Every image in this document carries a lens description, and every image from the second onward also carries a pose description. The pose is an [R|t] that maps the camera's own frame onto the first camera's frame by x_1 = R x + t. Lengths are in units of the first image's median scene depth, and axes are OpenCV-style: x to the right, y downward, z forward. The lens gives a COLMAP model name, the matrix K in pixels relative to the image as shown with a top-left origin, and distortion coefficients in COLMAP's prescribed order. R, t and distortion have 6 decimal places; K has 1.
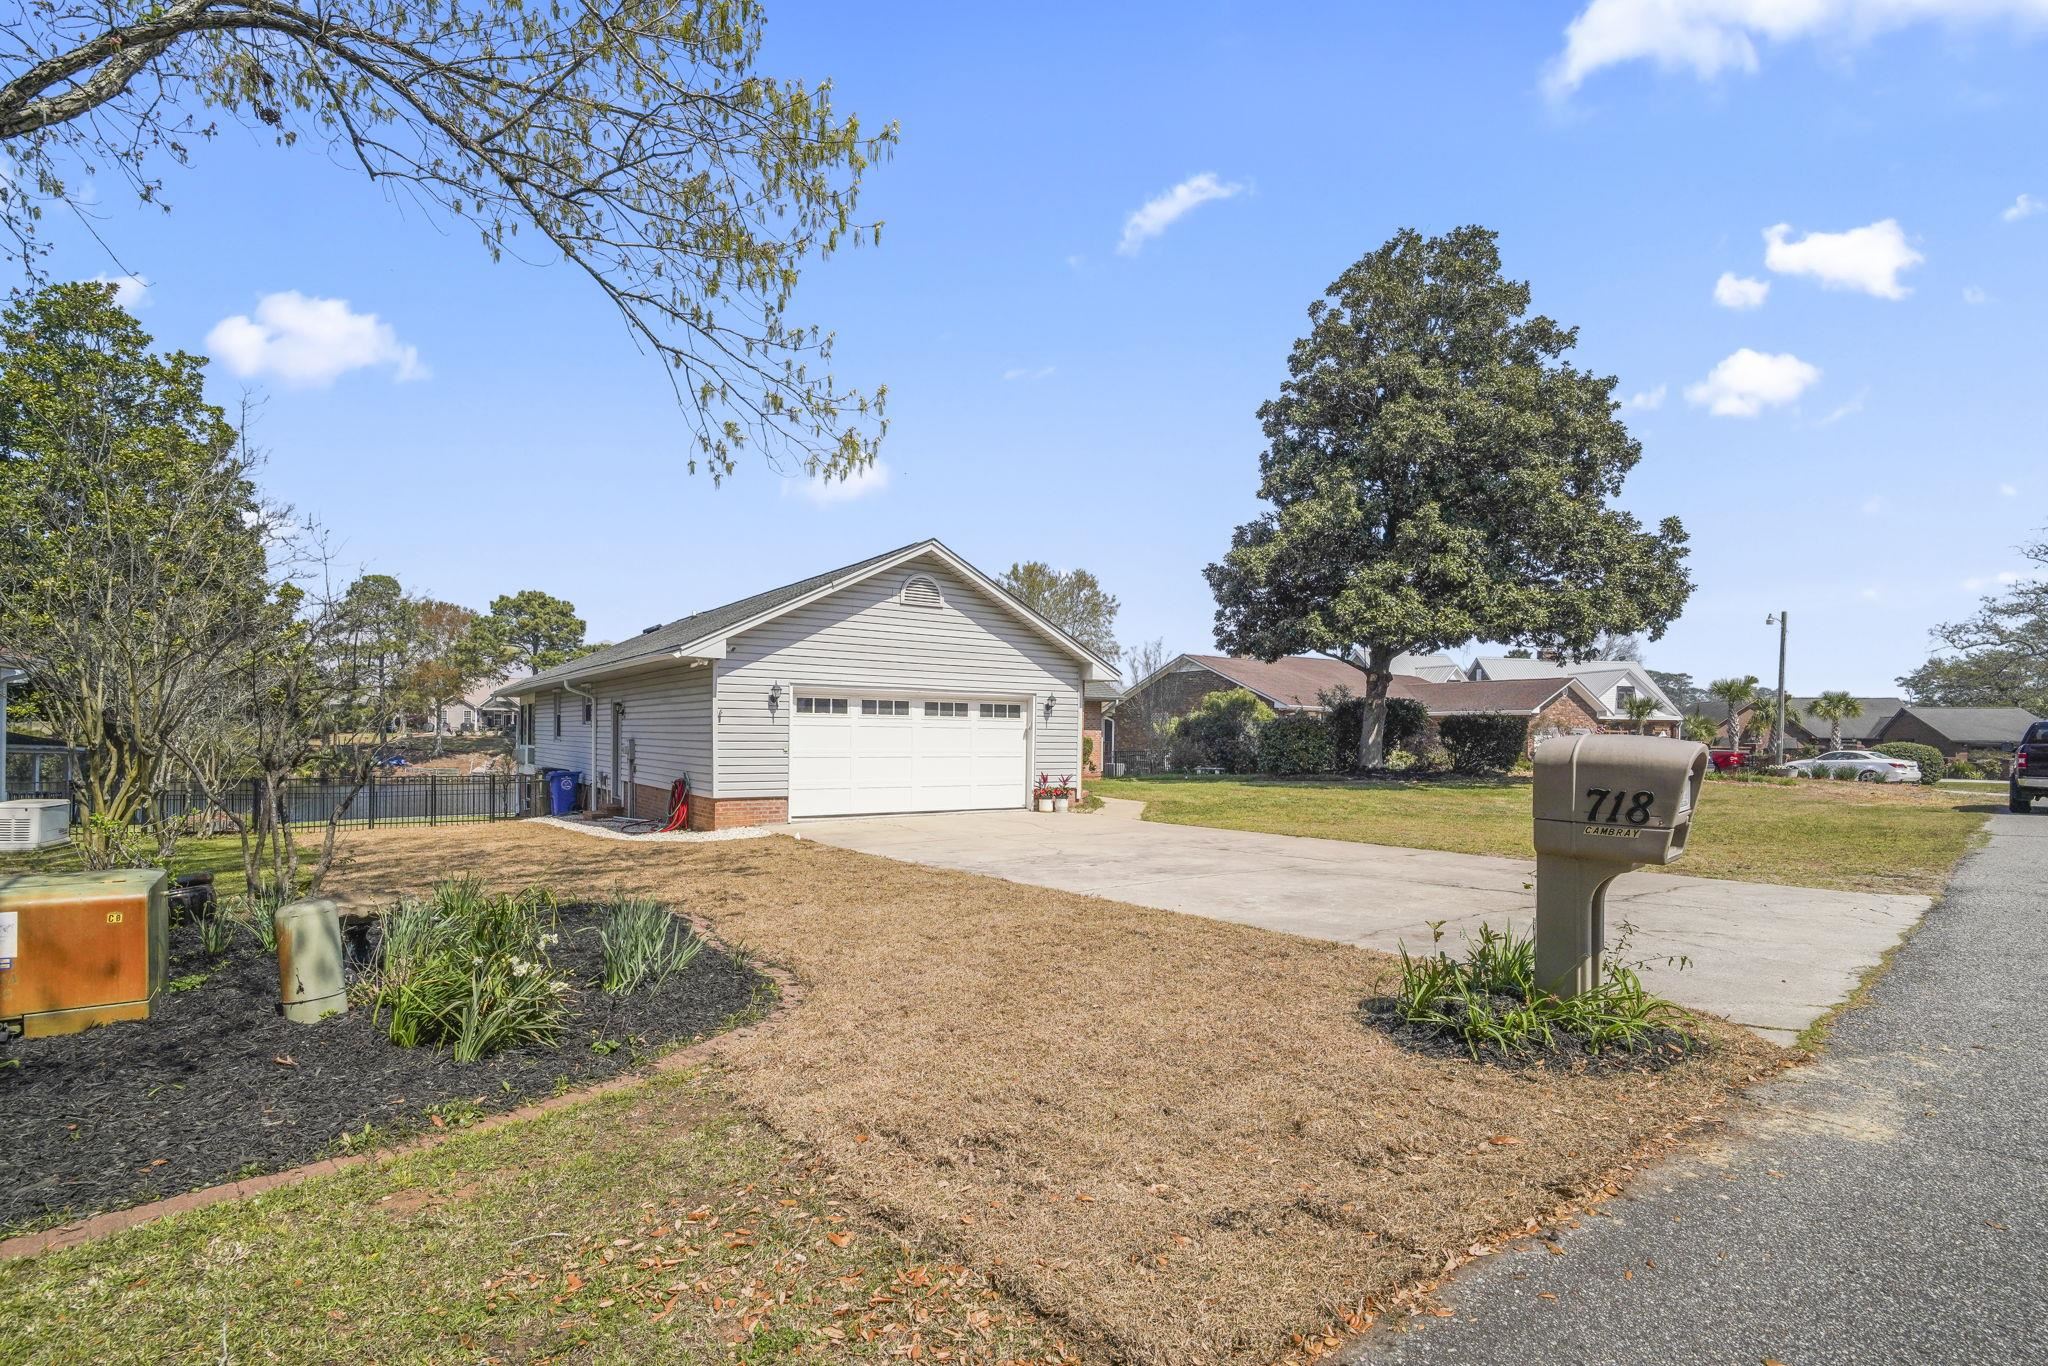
lens RADIAL K [[992.2, 0, 1026.2], [0, 992.2, 745.9], [0, 0, 1]] dist [-0.002789, -0.001128]
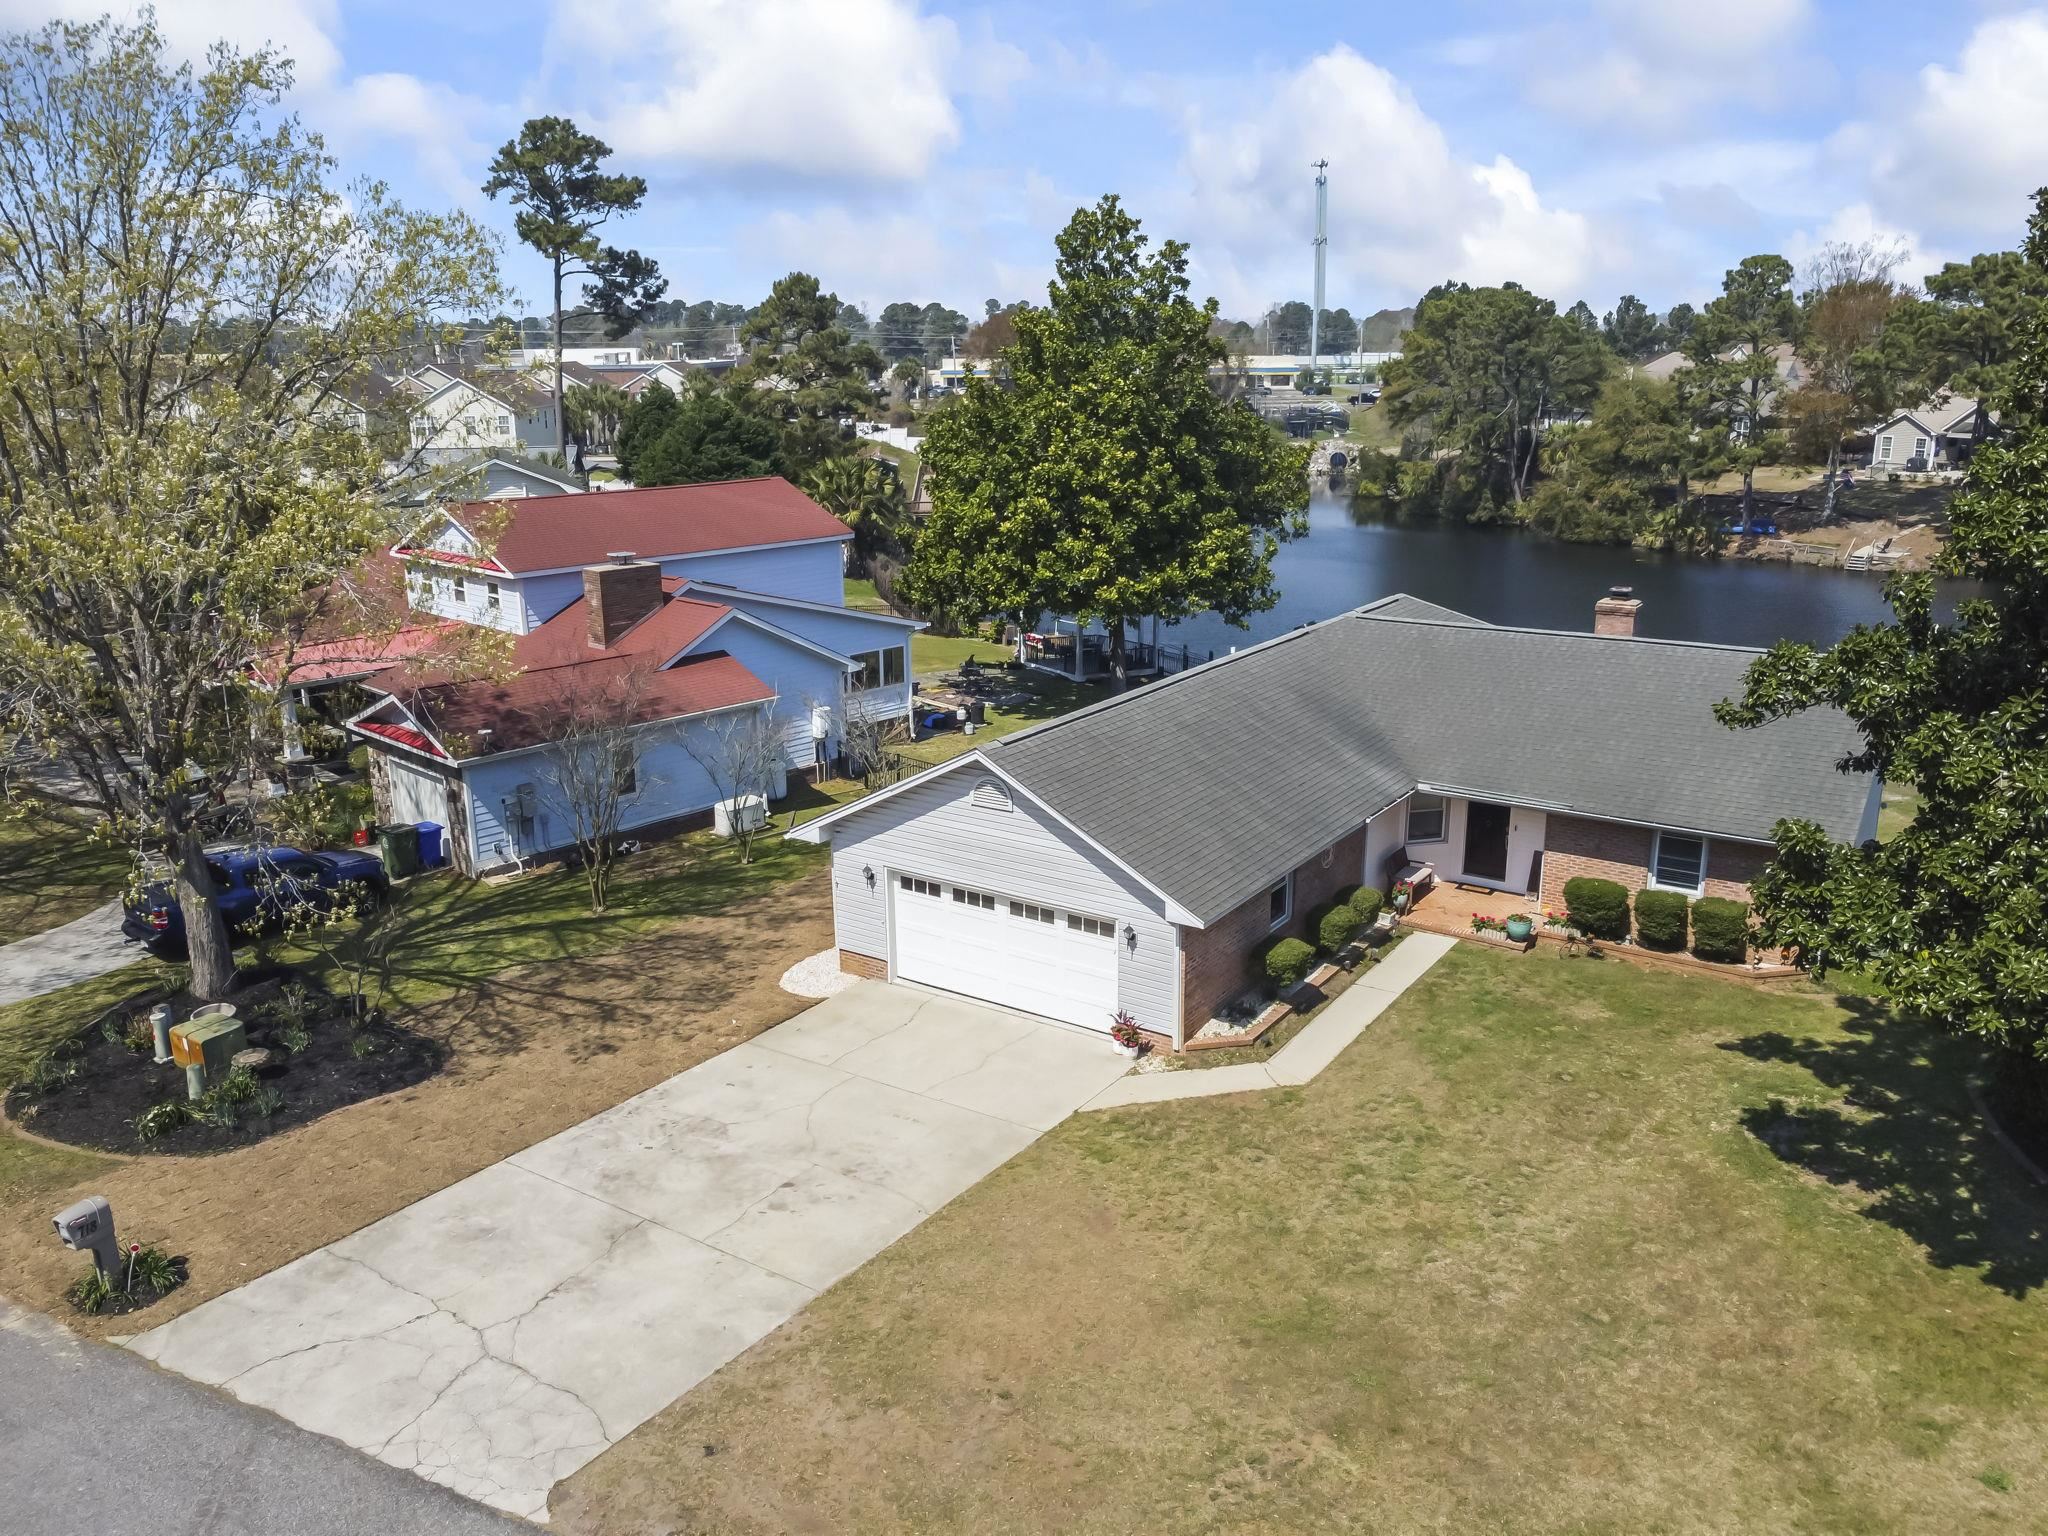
lens RADIAL K [[1600.1, 0, 1045.5], [0, 1600.1, 767.4], [0, 0, 1]] dist [0.005993, 0.000860]
pose [[0.359209, 0.236605, -0.902766, 1.270868], [0.004963, 0.966831, 0.255371, -0.562608], [0.933244, -0.096211, 0.346120, 0.517477]]
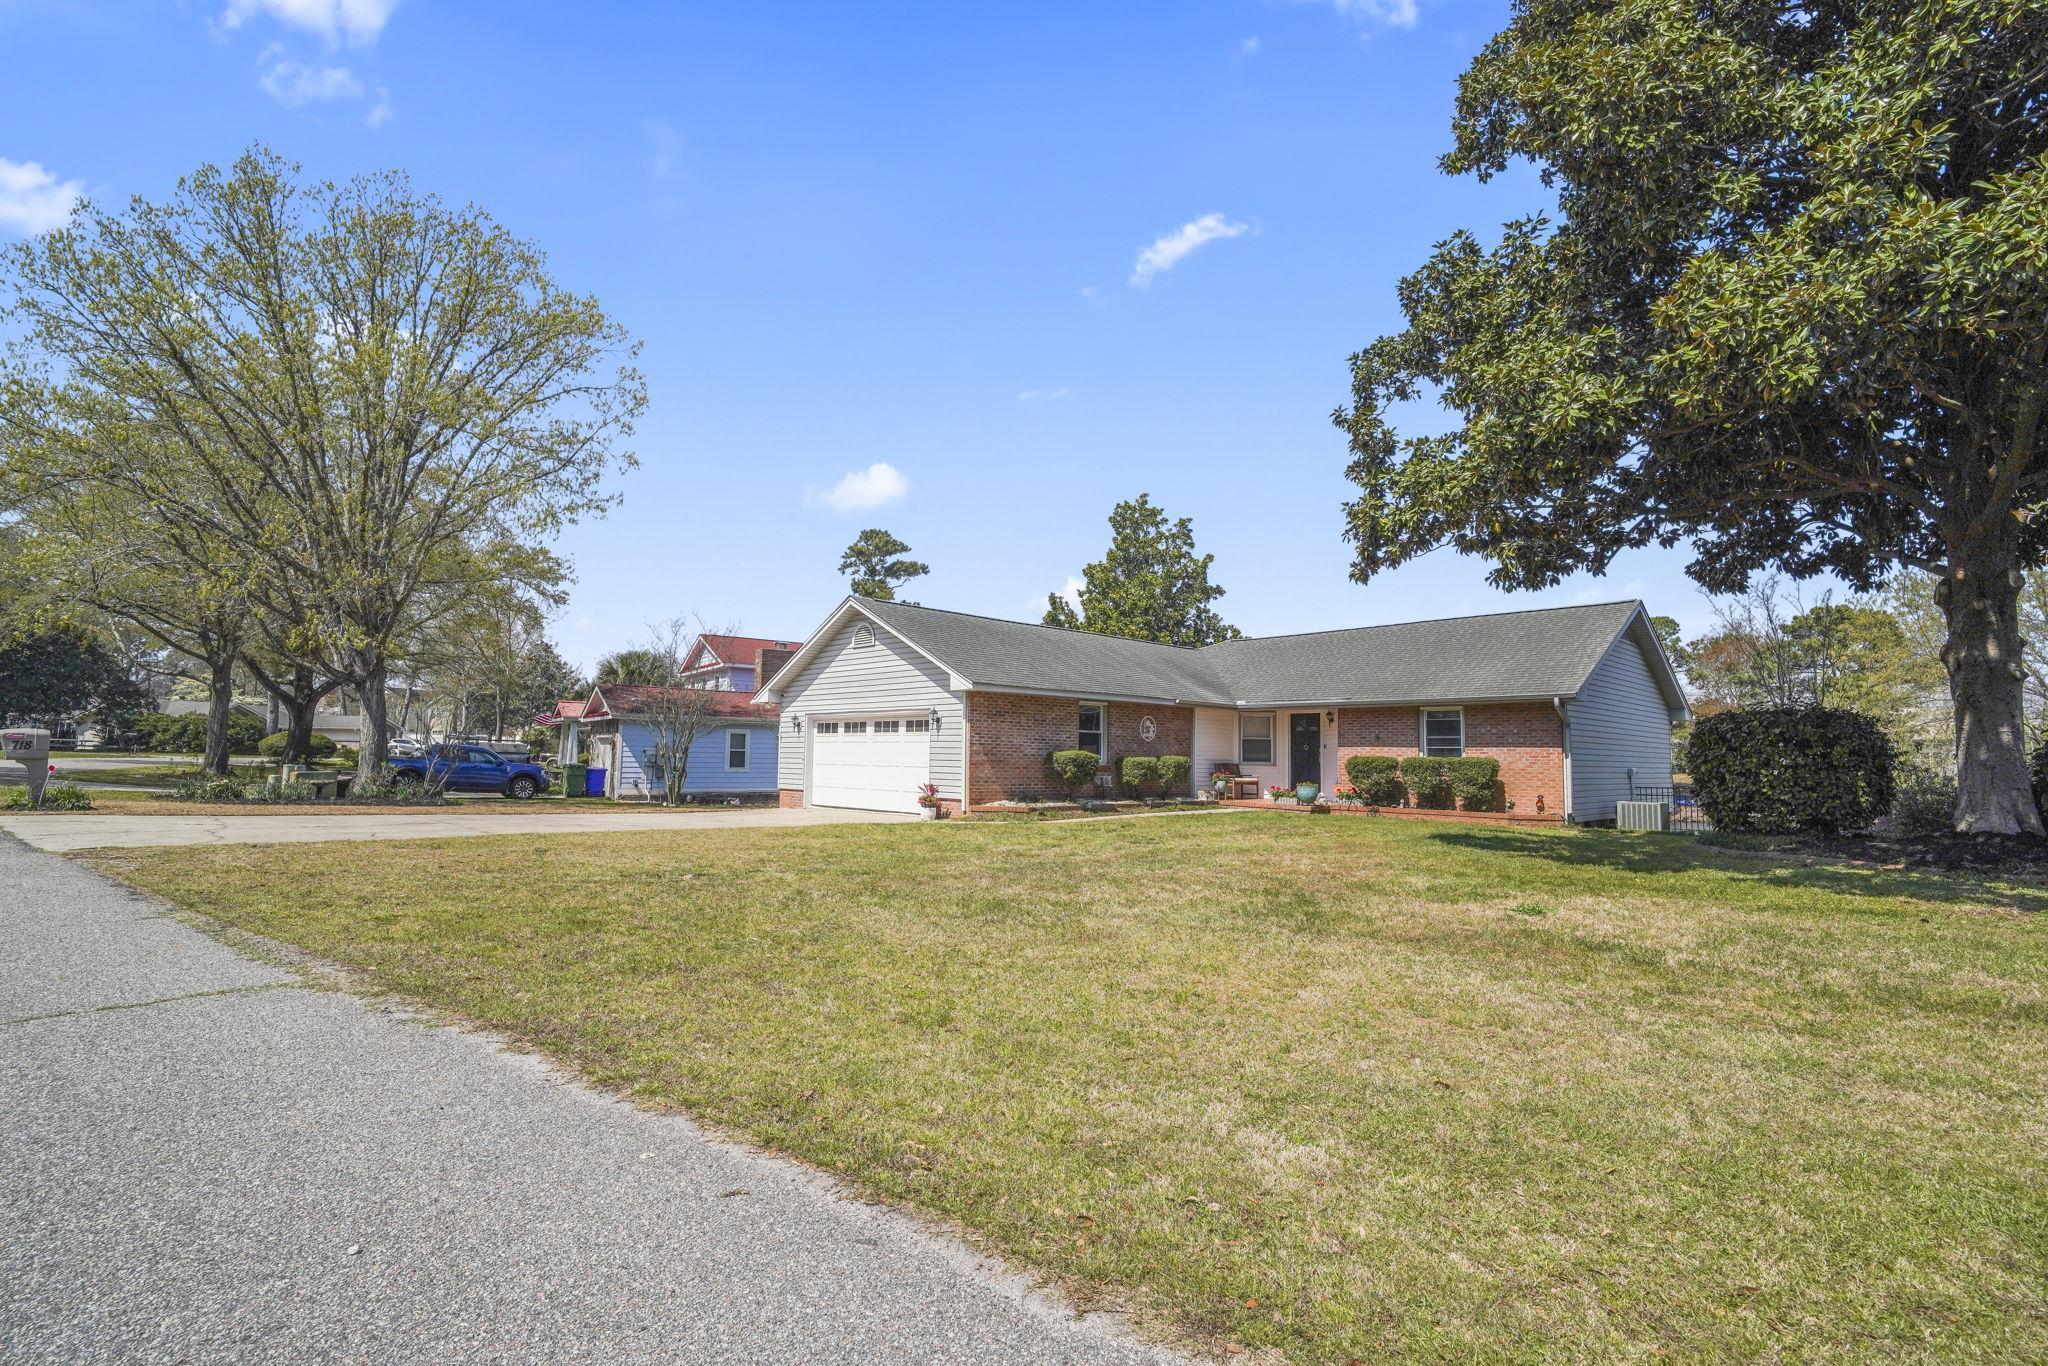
lens RADIAL K [[963.1, 0, 1024.0], [0, 963.1, 683.0], [0, 0, 1]] dist [0.002264, -0.000394]
pose [[0.147088, -0.084045, -0.985546, 1.127014], [-0.020328, 0.995916, -0.087963, 0.010070], [0.988914, 0.032973, 0.144779, 1.015972]]
